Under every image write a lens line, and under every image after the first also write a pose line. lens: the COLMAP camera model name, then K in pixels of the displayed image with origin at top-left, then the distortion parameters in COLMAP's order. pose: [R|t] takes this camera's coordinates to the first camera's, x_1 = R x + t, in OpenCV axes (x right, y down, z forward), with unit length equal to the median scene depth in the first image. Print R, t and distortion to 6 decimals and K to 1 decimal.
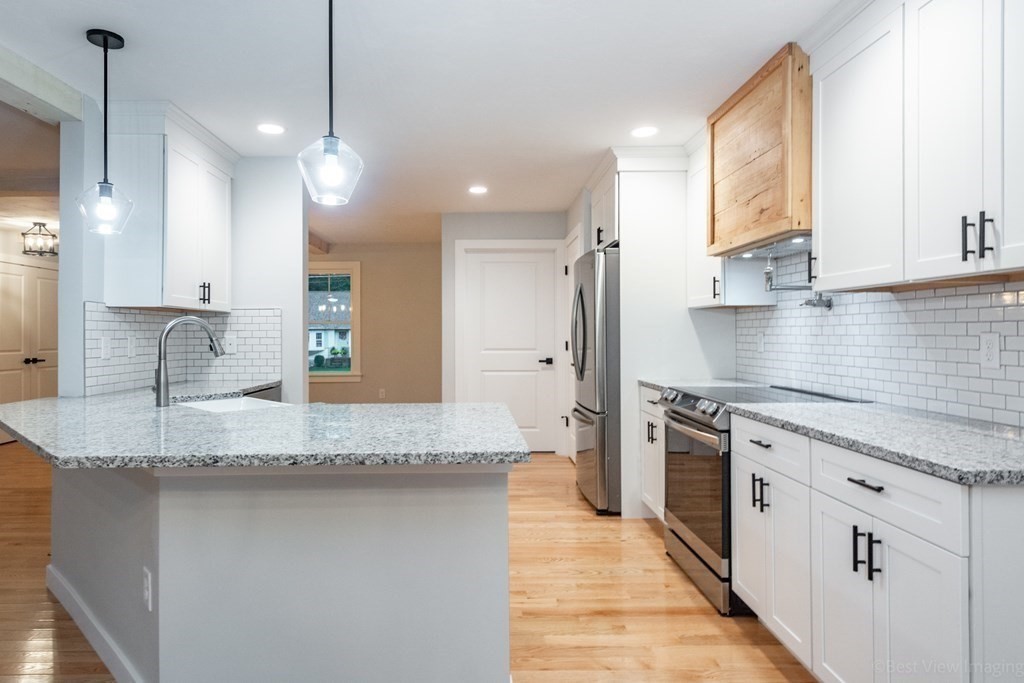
lens RADIAL K [[586.8, 0, 492.7], [0, 586.8, 338.3], [0, 0, 1]] dist [0.000067, -0.000617]
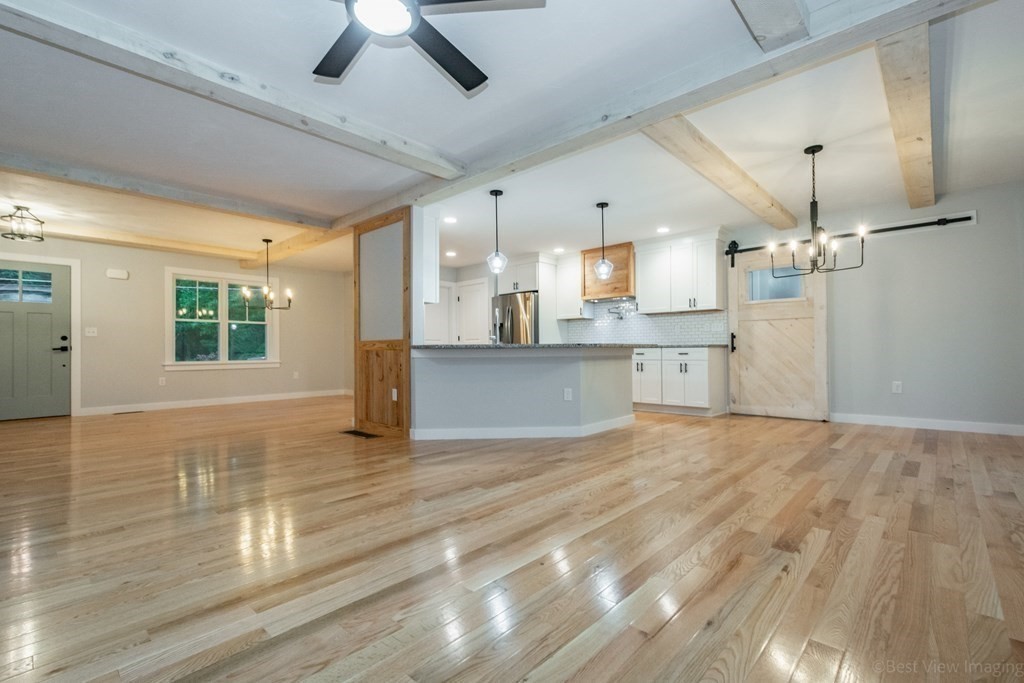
lens RADIAL K [[462.4, 0, 518.1], [0, 462.4, 342.0], [0, 0, 1]] dist [0.000012, -0.000130]
pose [[0.694405, 0.014766, 0.719433, -0.769967], [0.008648, 0.999546, -0.028862, 0.065545], [-0.719532, 0.026264, 0.693962, -0.162693]]
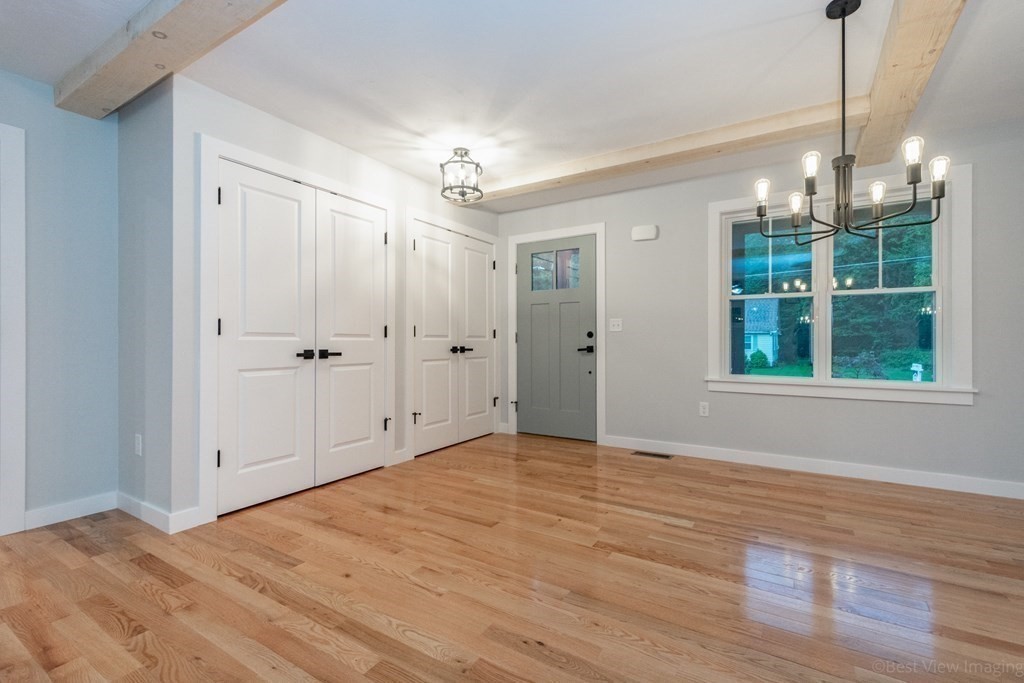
lens RADIAL K [[462.4, 0, 518.1], [0, 462.4, 342.0], [0, 0, 1]] dist [0.000012, -0.000130]
pose [[0.832517, 0.008863, -0.553929, -0.415395], [-0.007898, 0.999960, 0.004129, 0.028370], [0.553944, 0.000937, 0.832554, 0.587321]]
